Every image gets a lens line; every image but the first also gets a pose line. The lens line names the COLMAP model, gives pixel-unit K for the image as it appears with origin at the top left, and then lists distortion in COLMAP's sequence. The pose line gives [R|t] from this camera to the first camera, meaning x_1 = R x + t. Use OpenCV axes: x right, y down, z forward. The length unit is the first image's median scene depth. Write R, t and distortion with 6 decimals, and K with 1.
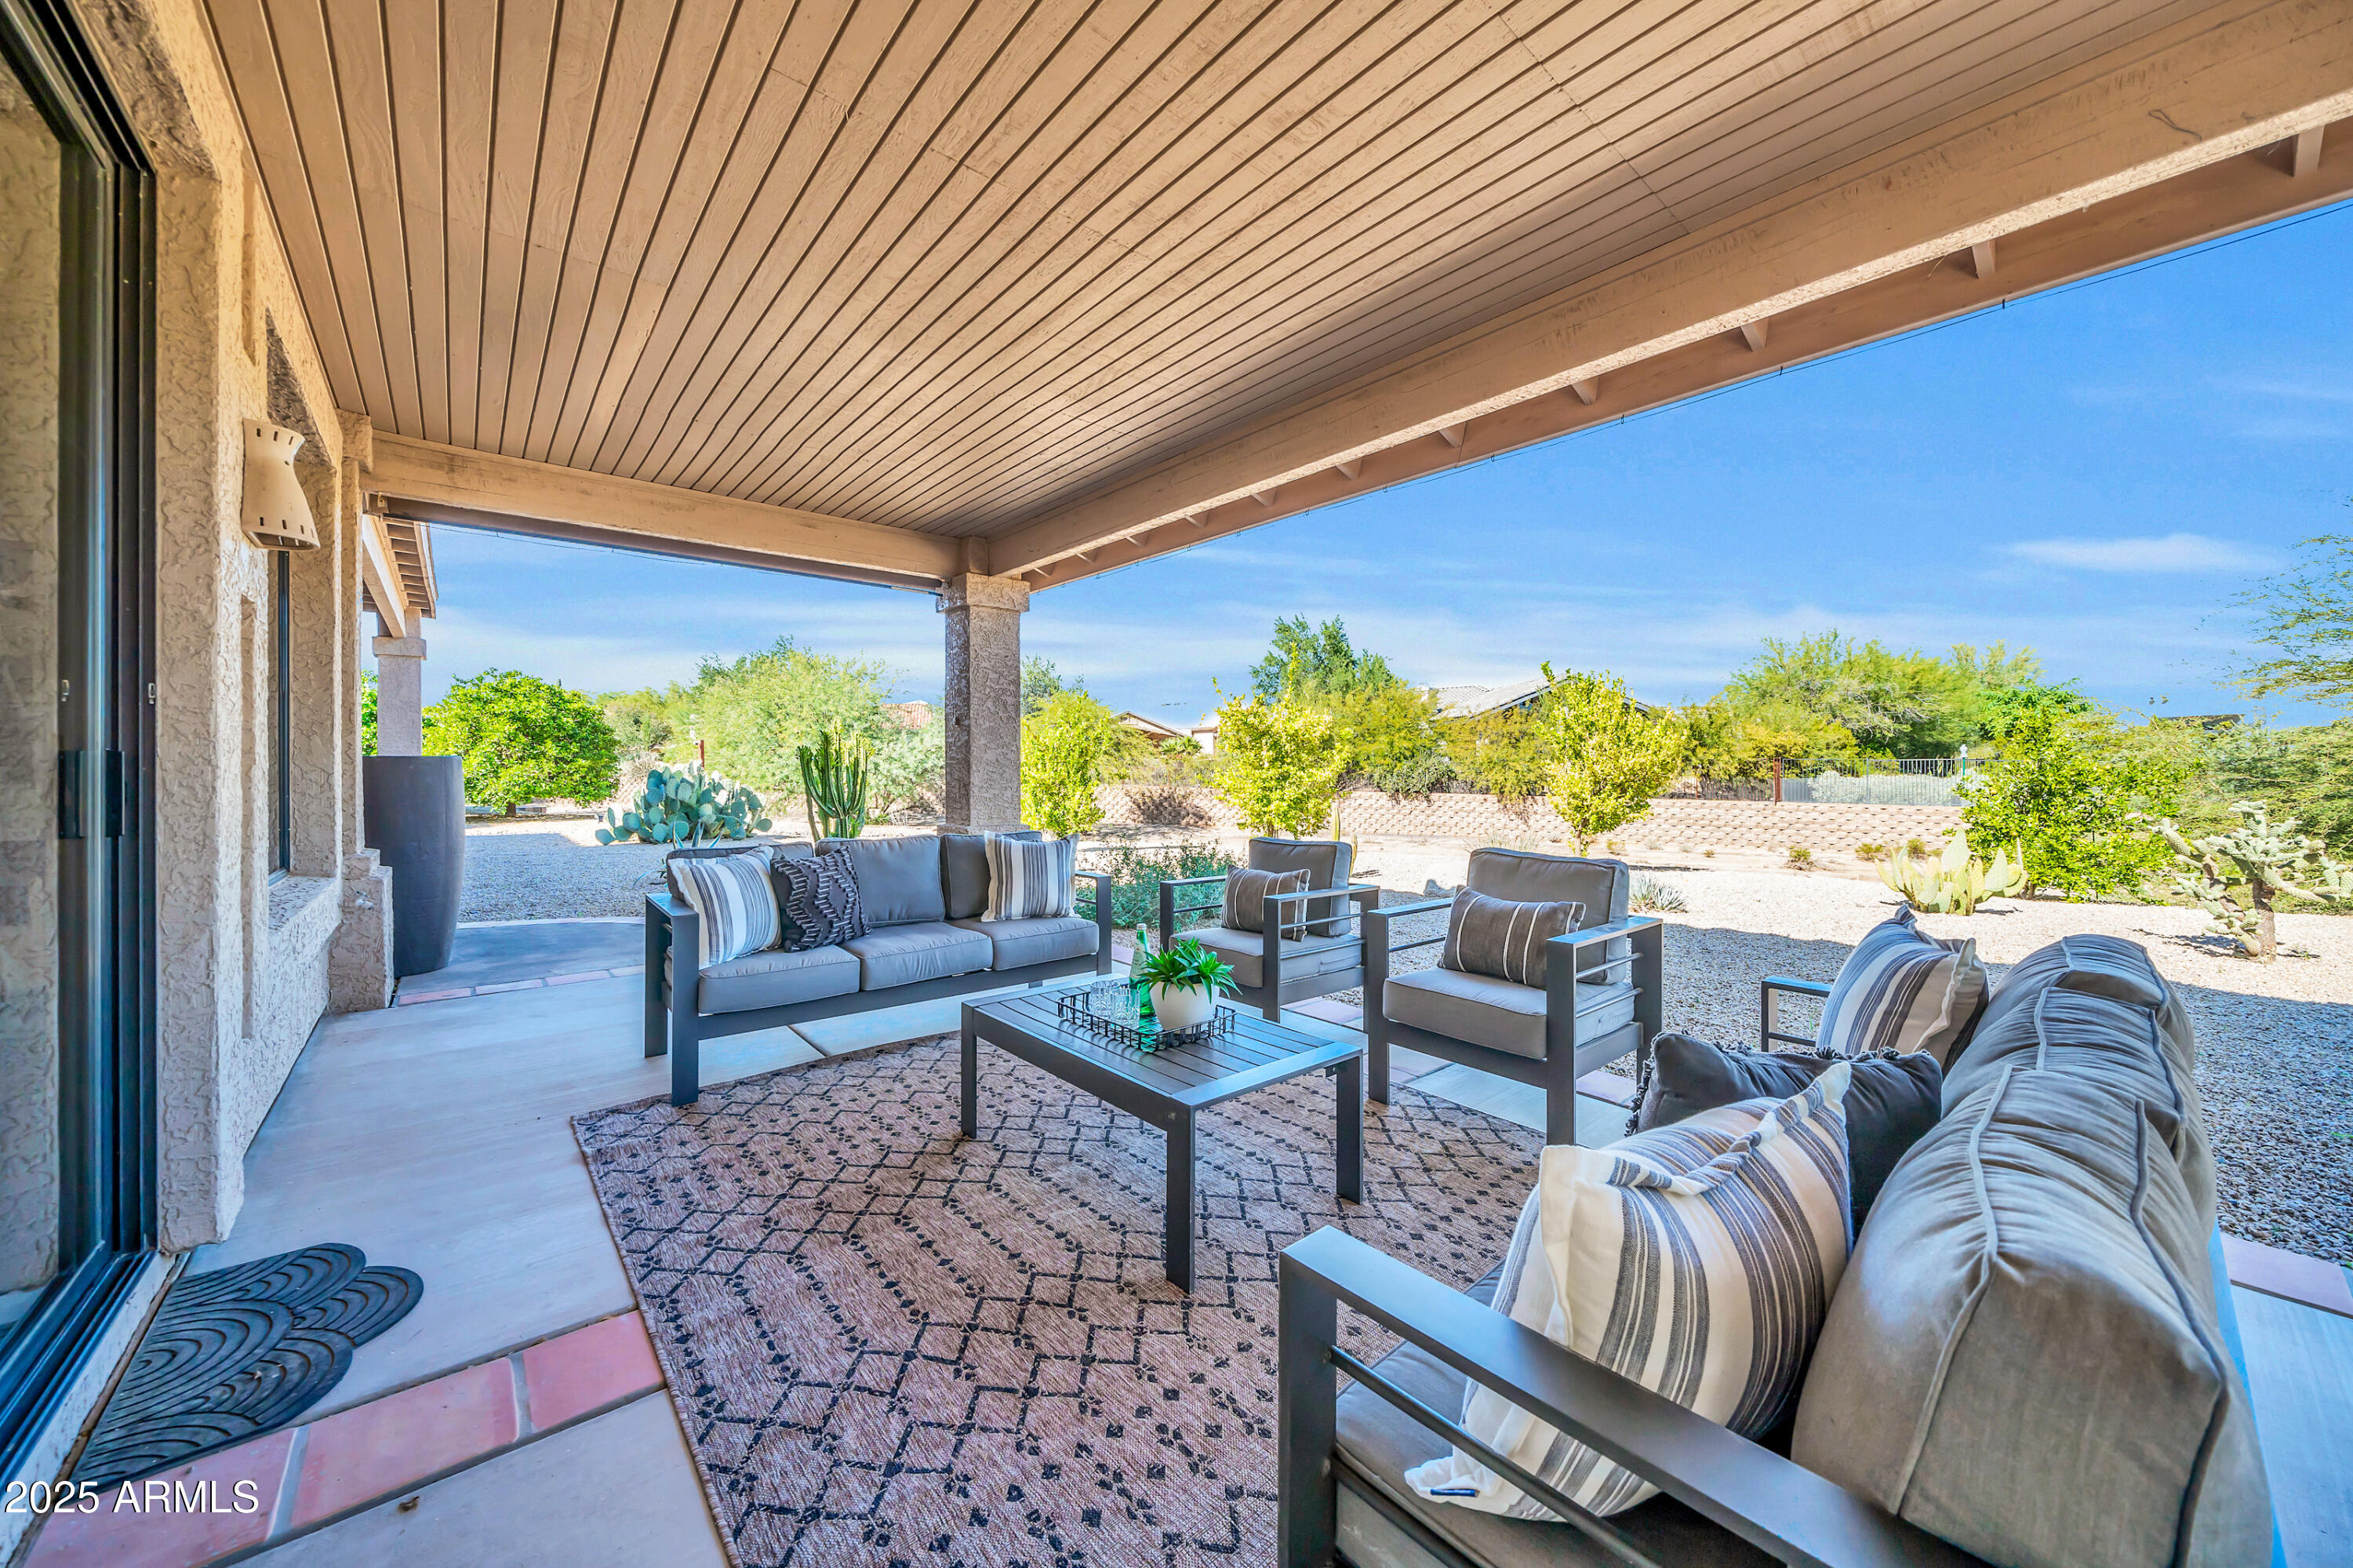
lens RADIAL K [[884.0, 0, 1170.0], [0, 884.0, 772.9], [0, 0, 1]] dist [-0.010921, -0.000081]
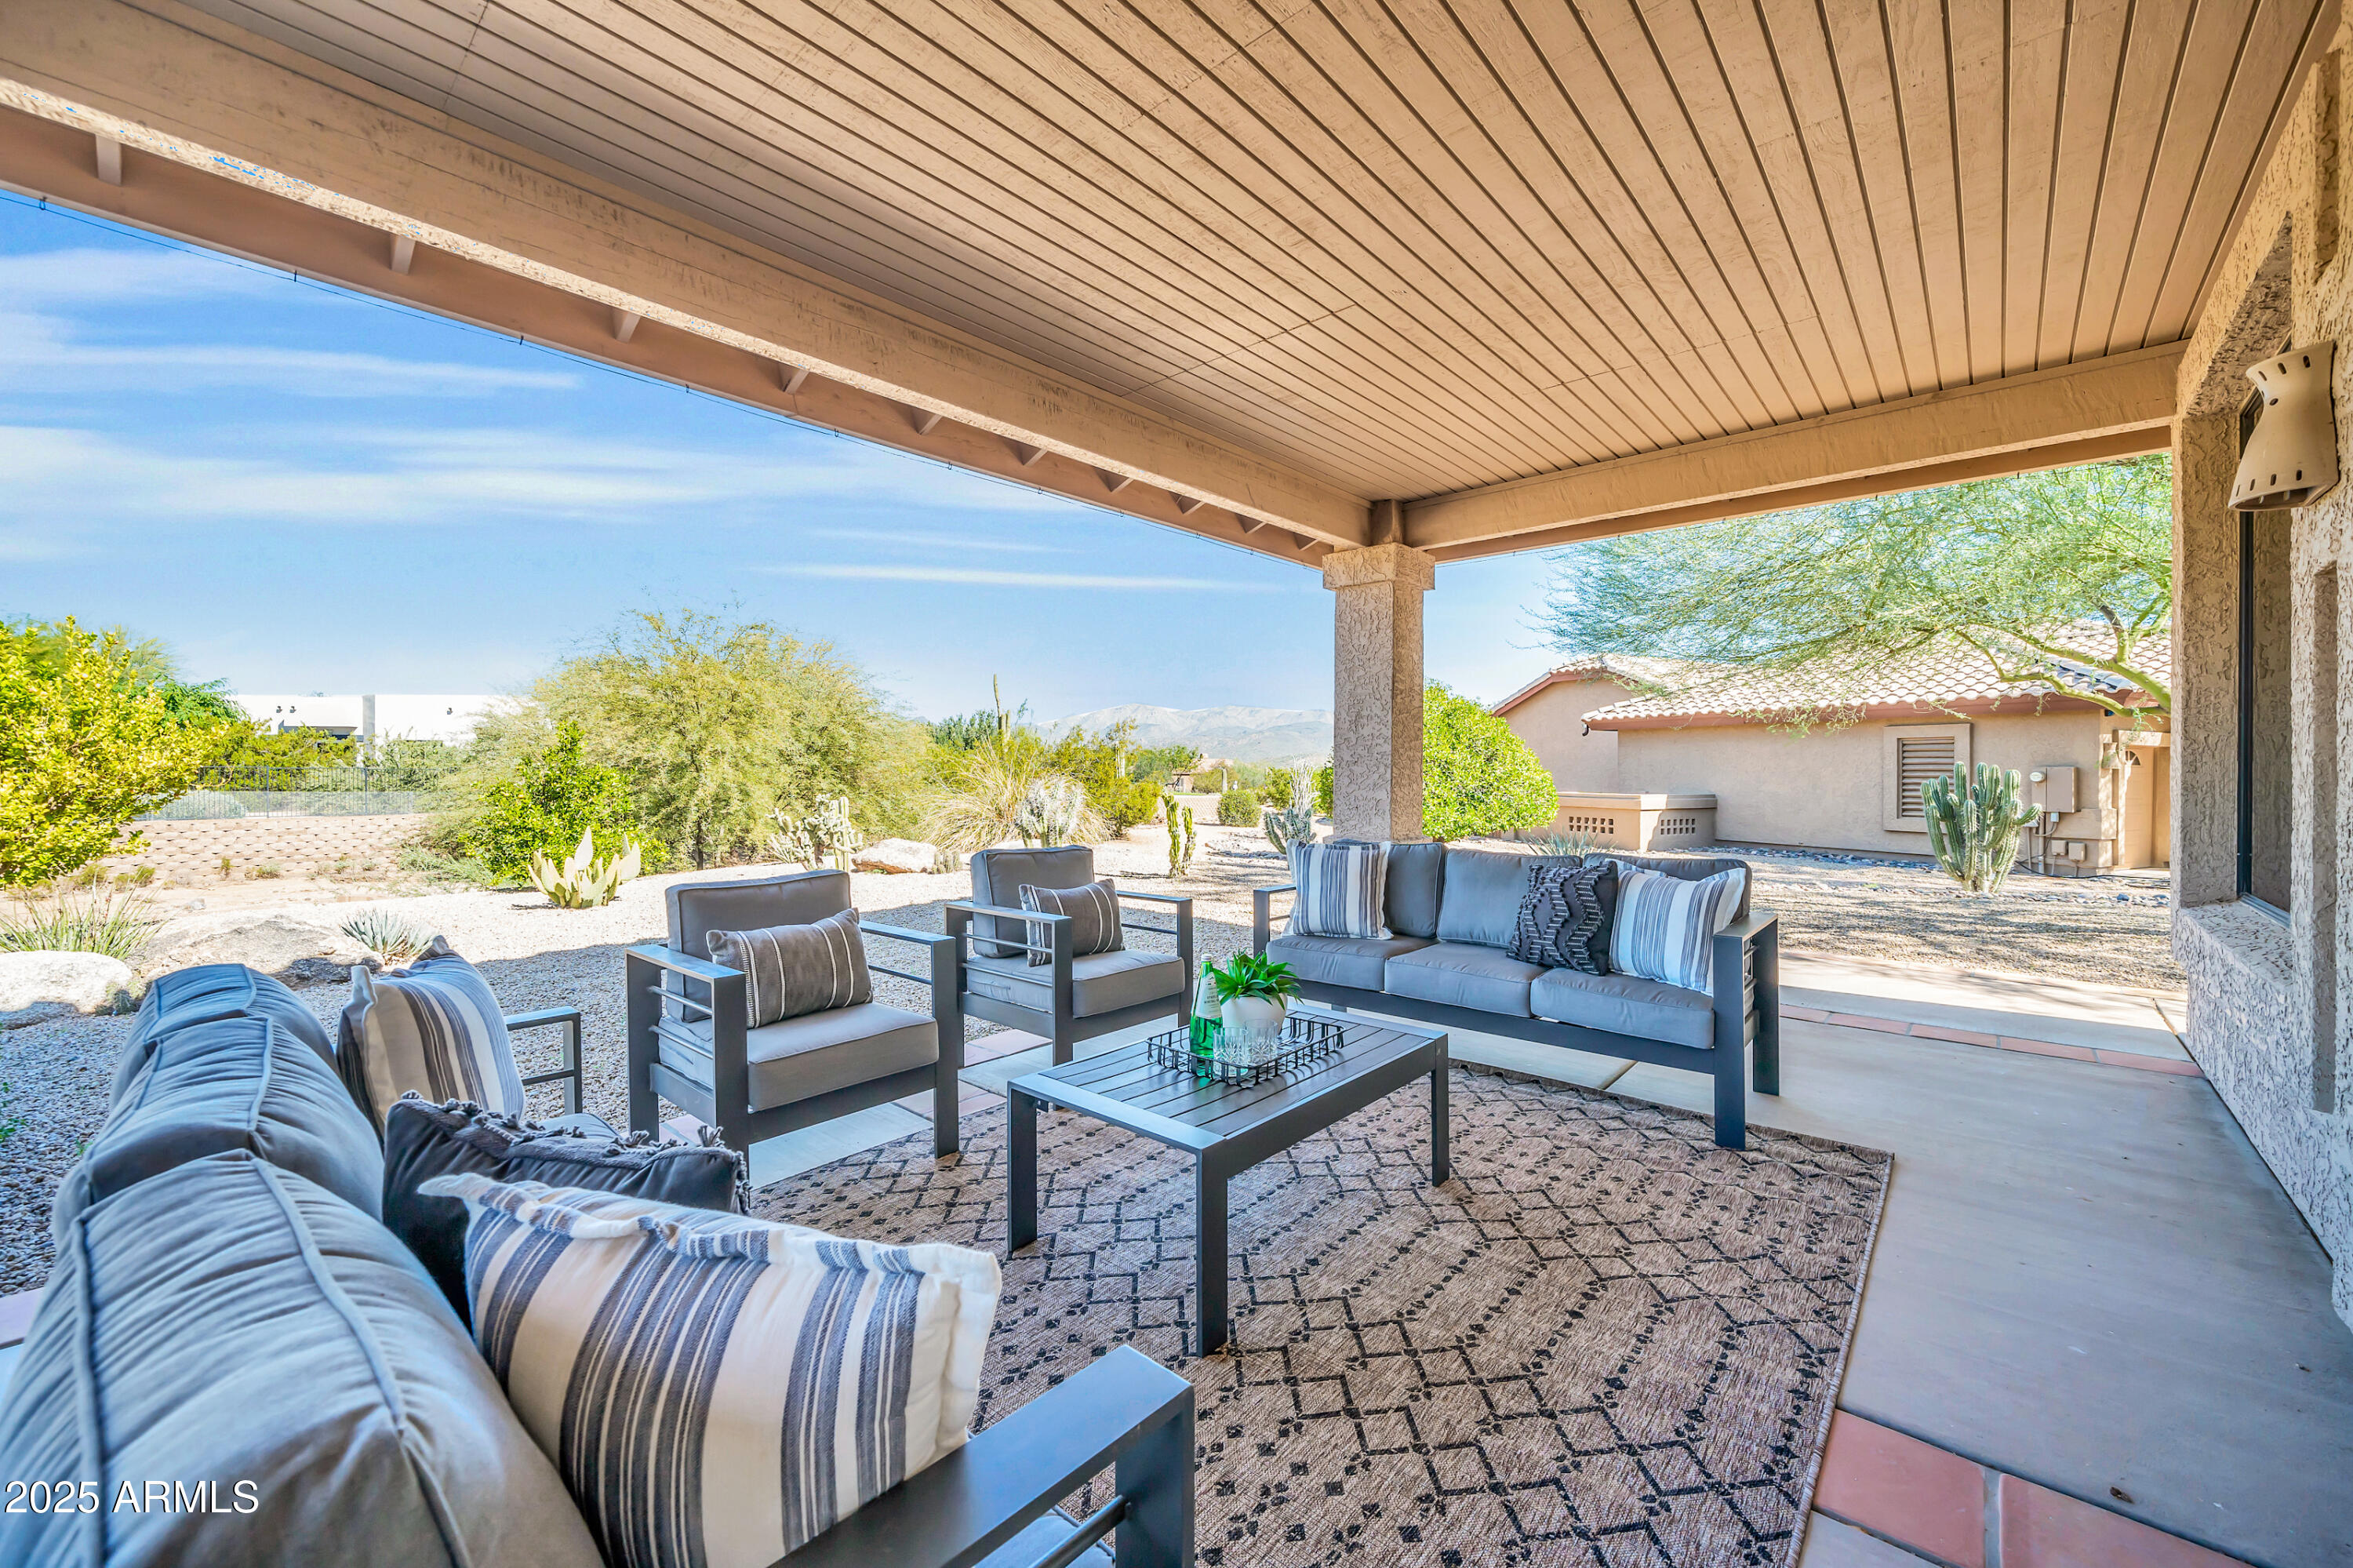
lens RADIAL K [[923.1, 0, 1180.4], [0, 923.1, 783.5], [0, 0, 1]] dist [-0.004789, -0.000373]
pose [[-0.162680, -0.009016, 0.986638, -1.232671], [0.006617, 0.999926, 0.010229, -0.002836], [-0.986657, 0.008193, -0.162608, 1.590637]]
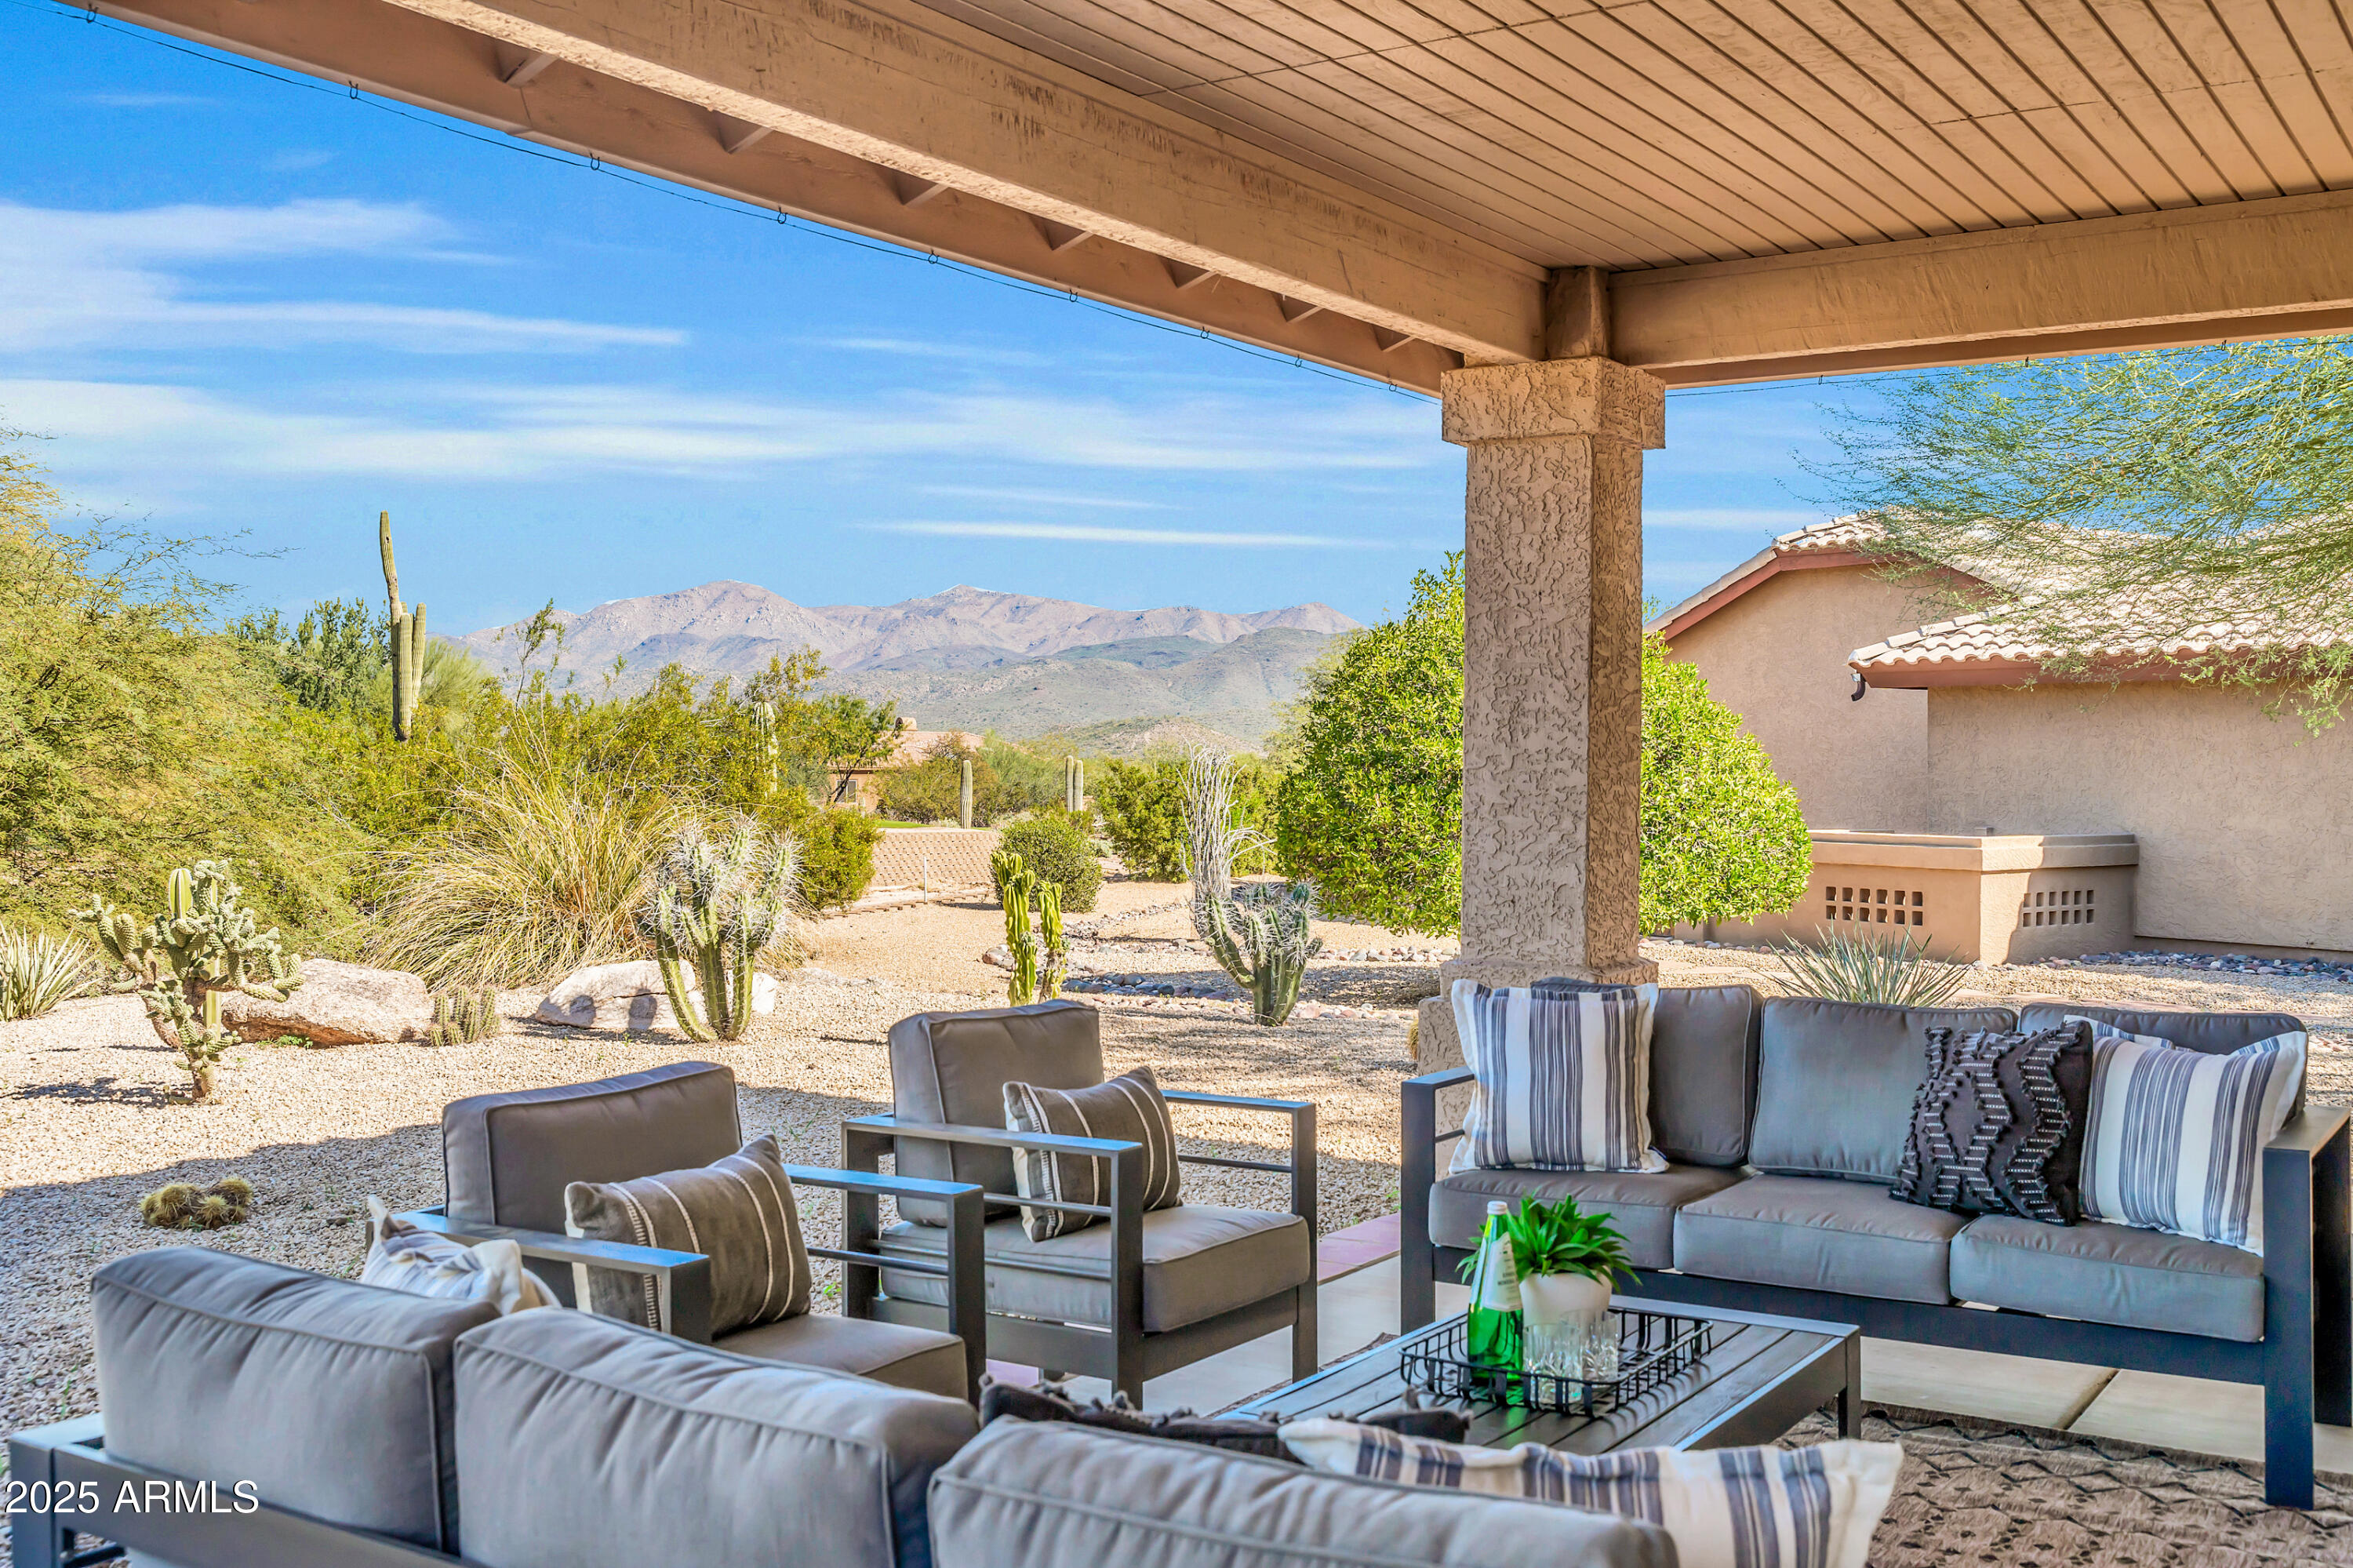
lens RADIAL K [[2425.3, 0, 1173.8], [0, 2425.3, 775.8], [0, 0, 1]] dist [-0.009523, 0.000000]
pose [[-0.322800, -0.008288, 0.946431, -1.663618], [0.002490, 0.999951, 0.009606, -0.098119], [-0.946464, 0.005457, -0.322763, 2.119880]]
